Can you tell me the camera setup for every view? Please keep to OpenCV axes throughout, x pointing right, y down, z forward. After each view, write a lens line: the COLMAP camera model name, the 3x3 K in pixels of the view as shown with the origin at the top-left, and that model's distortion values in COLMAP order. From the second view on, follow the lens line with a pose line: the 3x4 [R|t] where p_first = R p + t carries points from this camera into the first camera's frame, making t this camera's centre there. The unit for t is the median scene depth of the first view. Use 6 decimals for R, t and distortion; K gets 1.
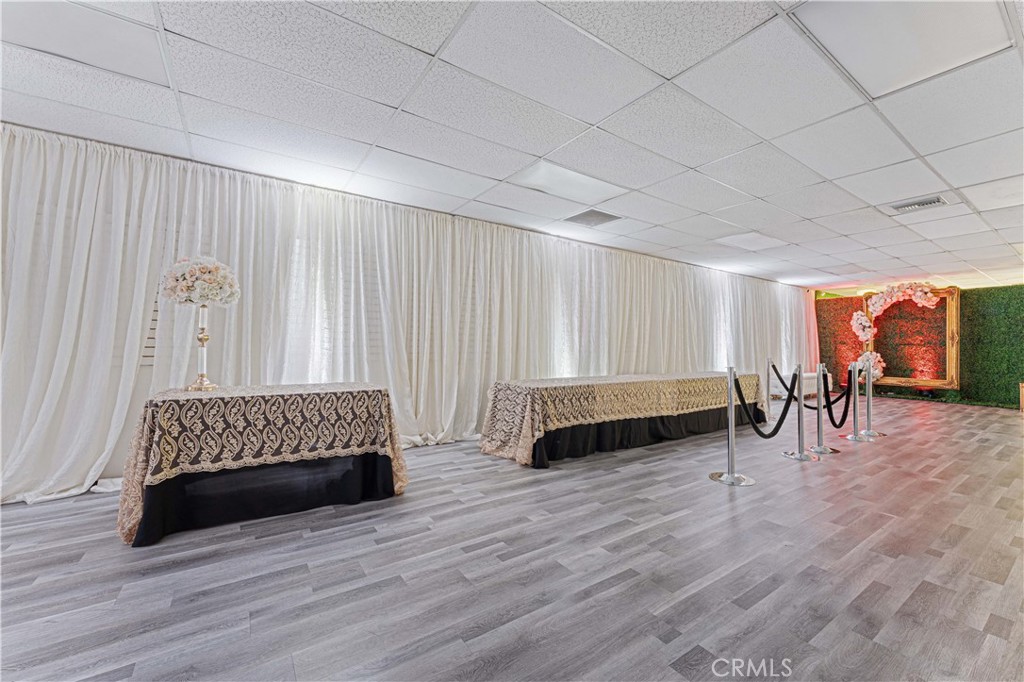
lens RADIAL K [[417.9, 0, 518.1], [0, 417.9, 347.3], [0, 0, 1]] dist [0.001126, -0.000036]
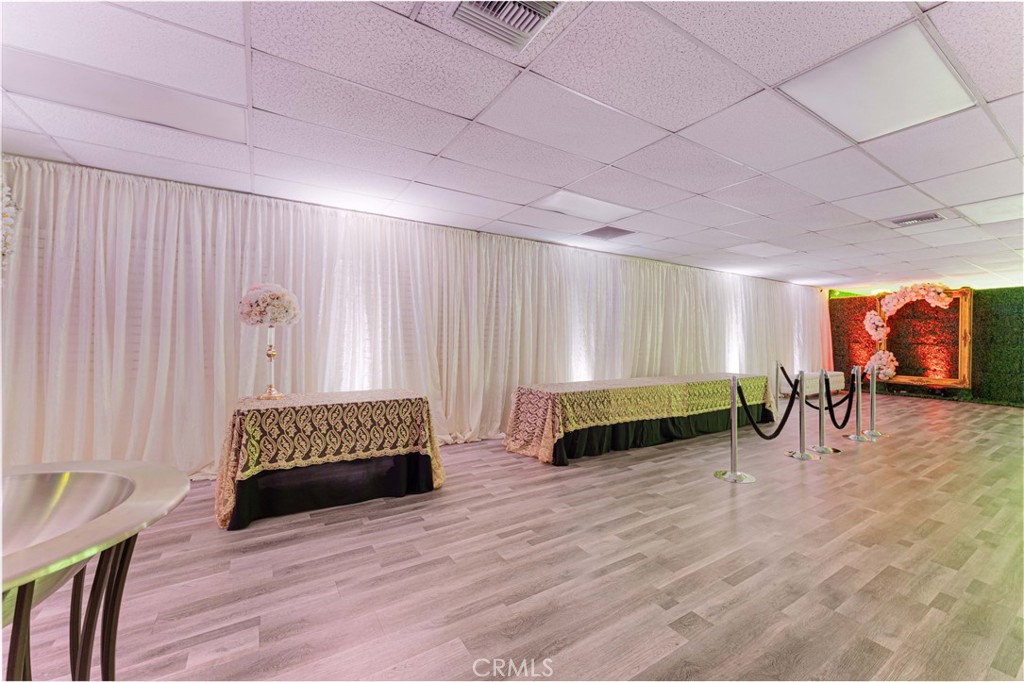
lens RADIAL K [[417.9, 0, 518.1], [0, 417.9, 347.3], [0, 0, 1]] dist [0.001126, -0.000036]
pose [[0.999334, -0.004418, -0.036232, -0.021844], [0.005044, 0.999839, 0.017206, -0.054415], [0.036150, -0.017378, 0.999195, -0.132486]]
